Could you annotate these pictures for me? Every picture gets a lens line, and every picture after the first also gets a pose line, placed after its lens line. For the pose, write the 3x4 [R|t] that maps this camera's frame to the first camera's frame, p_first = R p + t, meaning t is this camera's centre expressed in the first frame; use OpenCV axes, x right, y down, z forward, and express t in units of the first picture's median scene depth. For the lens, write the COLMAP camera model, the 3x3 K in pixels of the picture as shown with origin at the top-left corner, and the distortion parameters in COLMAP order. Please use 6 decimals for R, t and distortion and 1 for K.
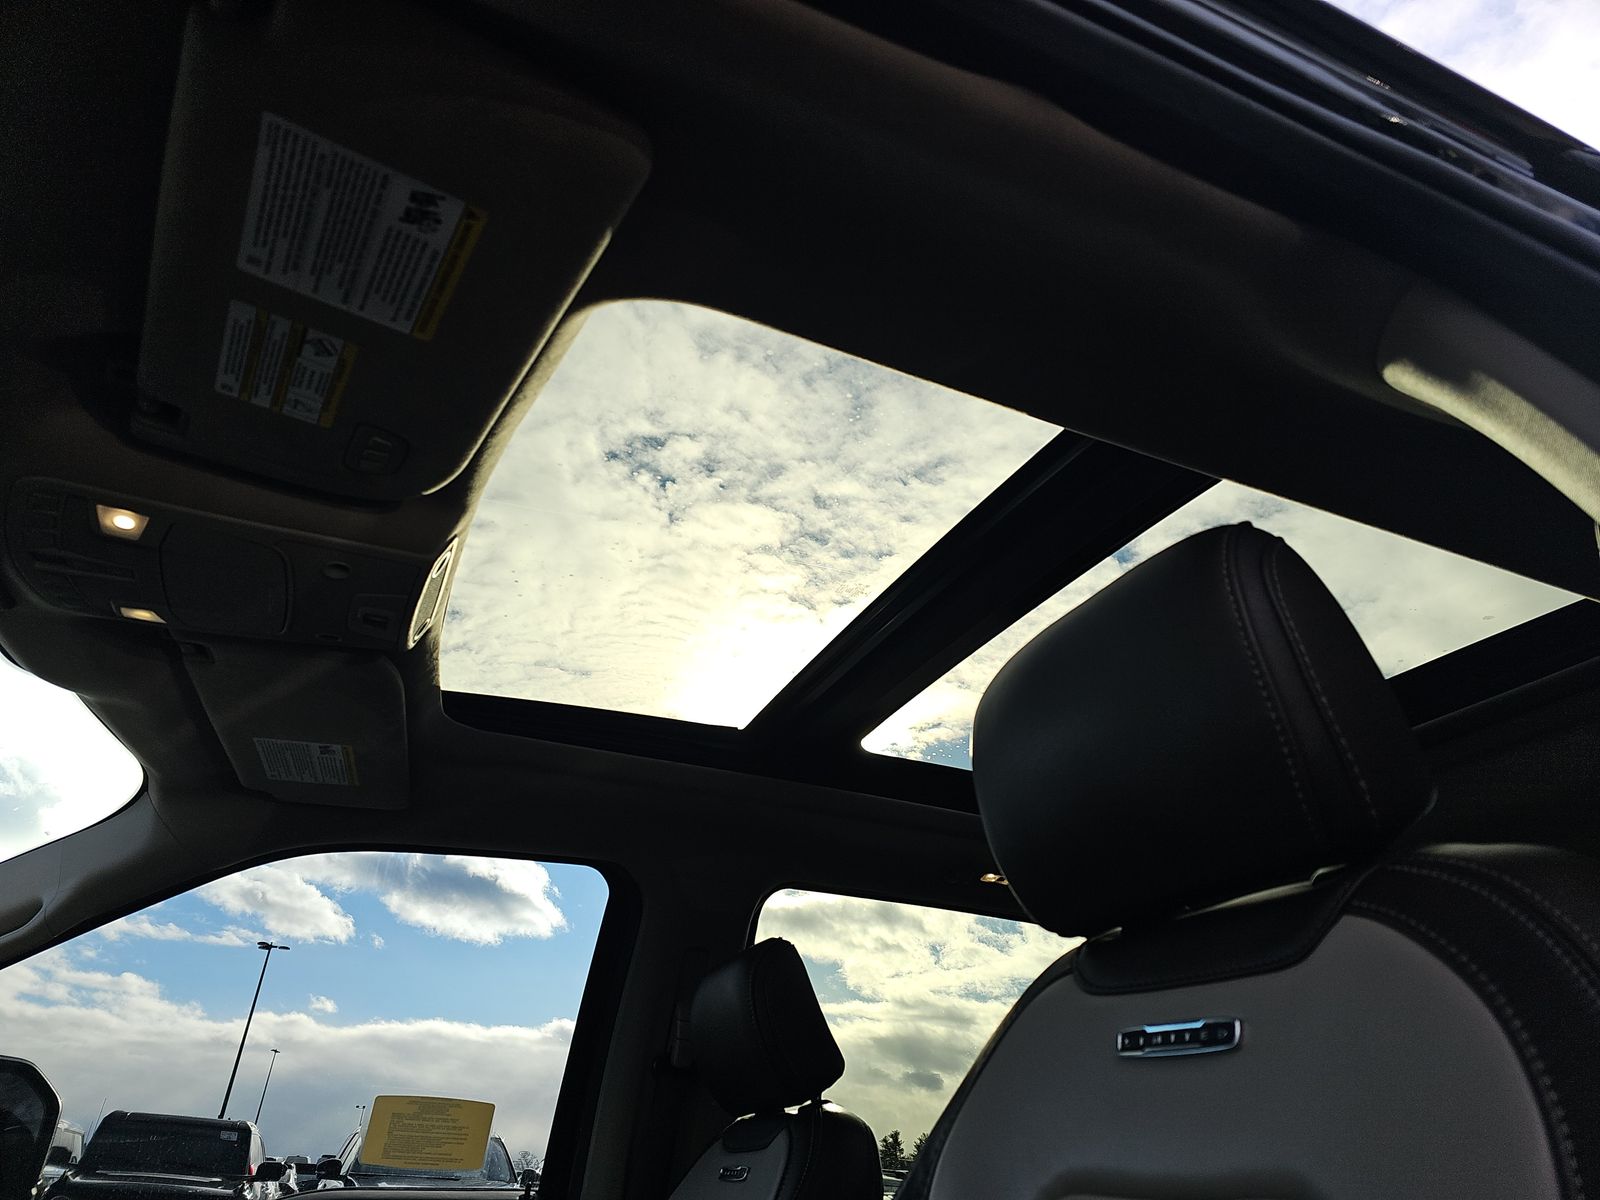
lens RADIAL K [[1044.4, 0, 807.7], [0, 1044.4, 600.3], [0, 0, 1]] dist [0.040424, -0.031133]
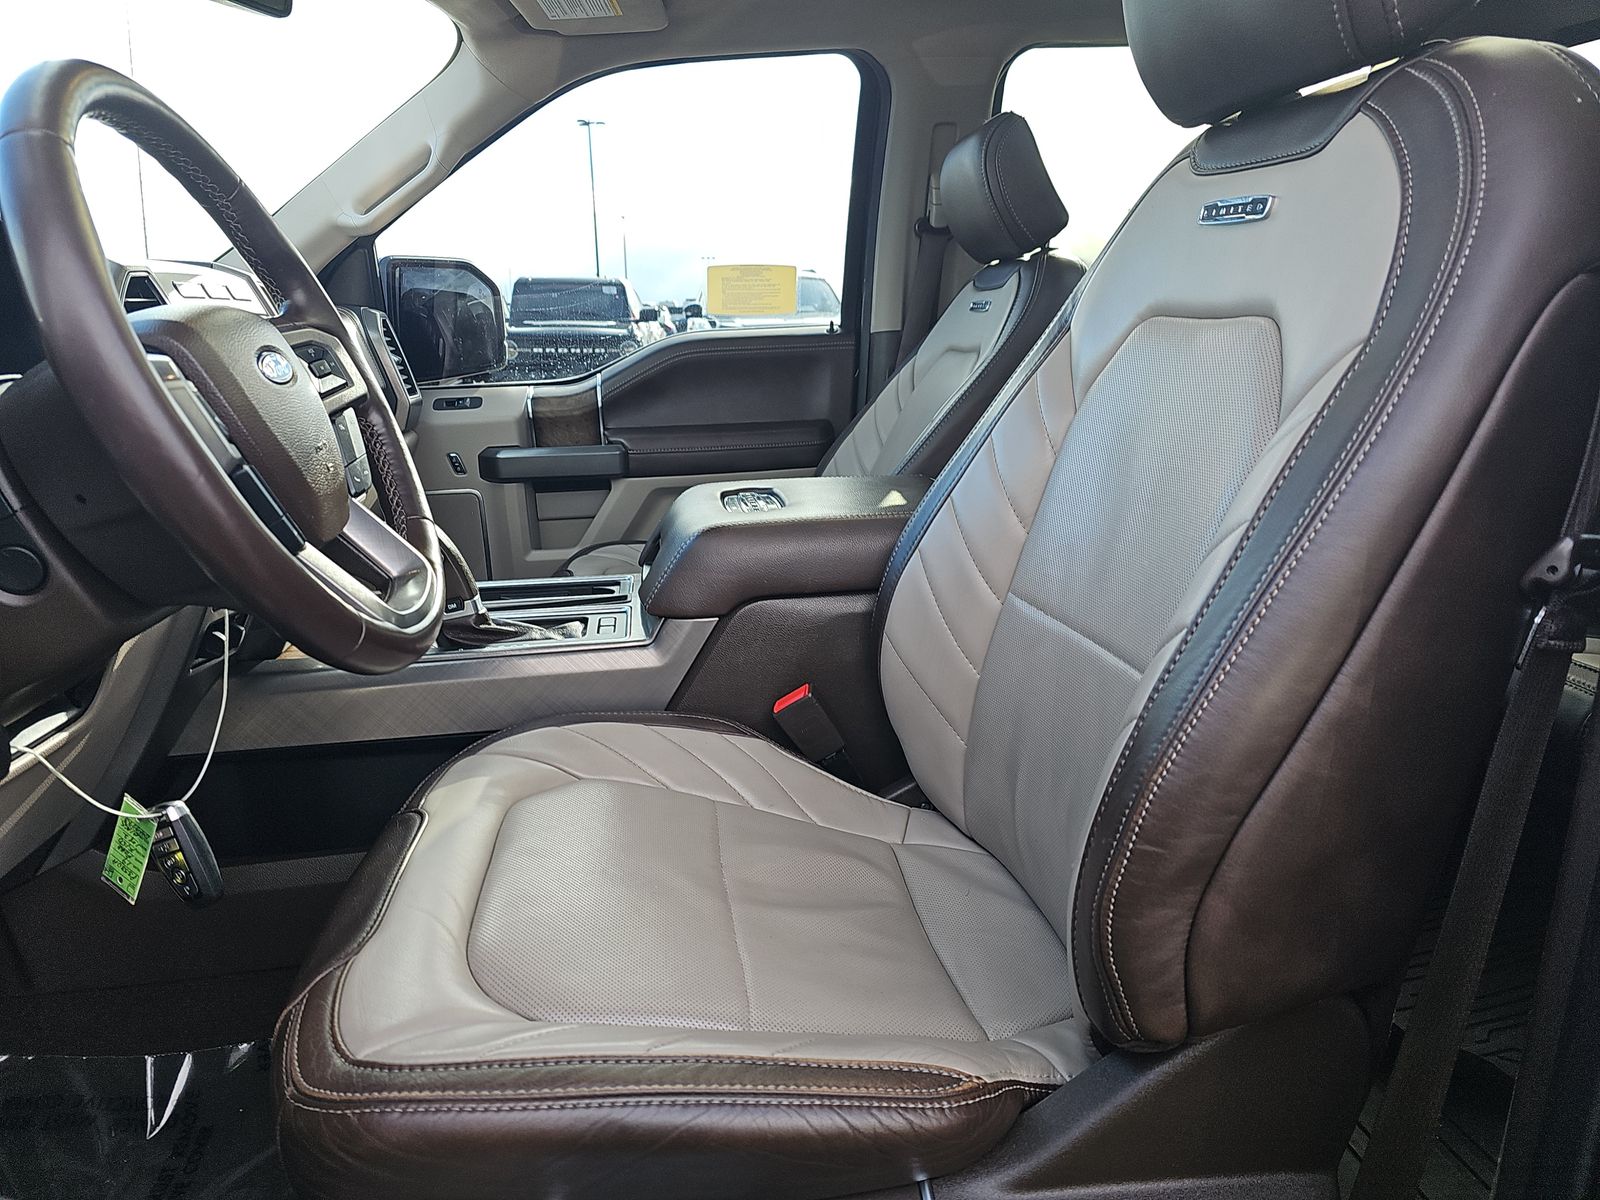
lens RADIAL K [[1044.4, 0, 796.8], [0, 1044.4, 590.9], [0, 0, 1]] dist [0.040424, -0.031133]
pose [[0.957959, 0.017555, -0.286368, 0.082529], [0.186897, 0.719107, 0.669294, -0.098420], [0.217678, -0.694677, 0.685594, -0.158330]]
